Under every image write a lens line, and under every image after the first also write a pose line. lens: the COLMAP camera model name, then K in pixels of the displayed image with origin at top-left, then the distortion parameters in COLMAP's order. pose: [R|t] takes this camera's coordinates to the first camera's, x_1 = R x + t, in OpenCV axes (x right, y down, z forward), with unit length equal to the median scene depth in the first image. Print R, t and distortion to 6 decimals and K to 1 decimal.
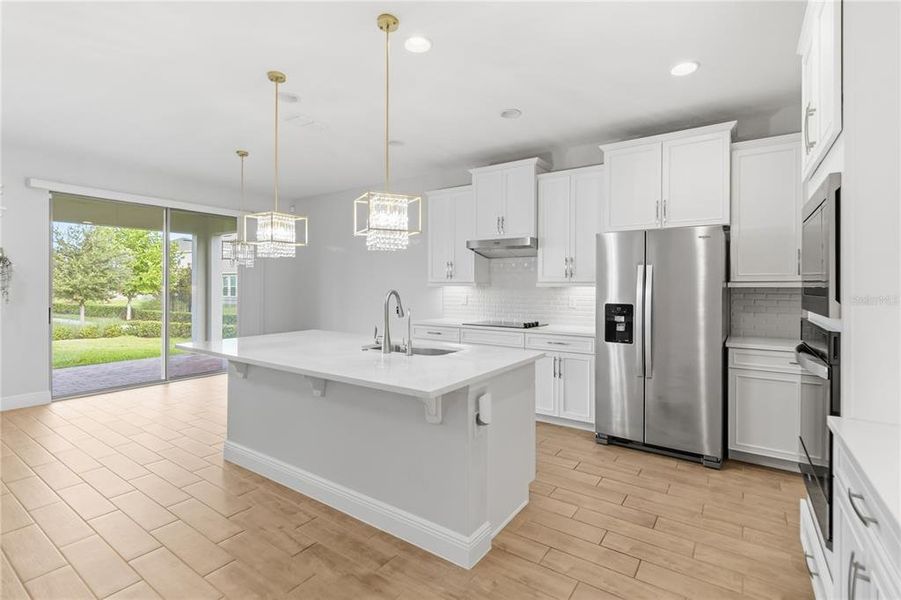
lens RADIAL K [[416.5, 0, 452.8], [0, 416.5, 287.5], [0, 0, 1]] dist [0.001709, 0.000073]
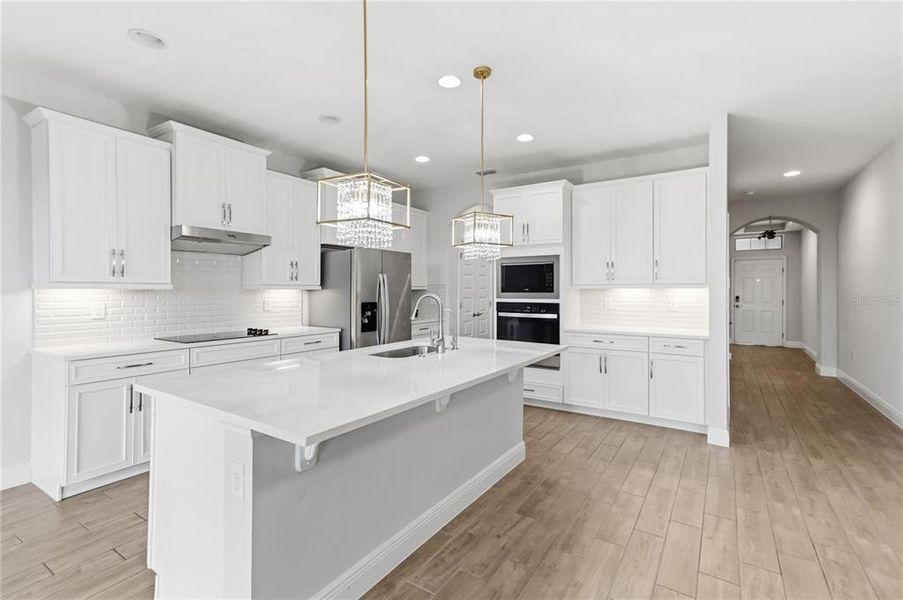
lens RADIAL K [[417.4, 0, 453.8], [0, 417.4, 287.4], [0, 0, 1]] dist [0.001709, 0.000073]
pose [[-0.026668, 0.004395, 0.999635, -1.267720], [0.000047, 0.999990, -0.004395, -0.004263], [-0.999644, -0.000071, -0.026668, 1.028824]]
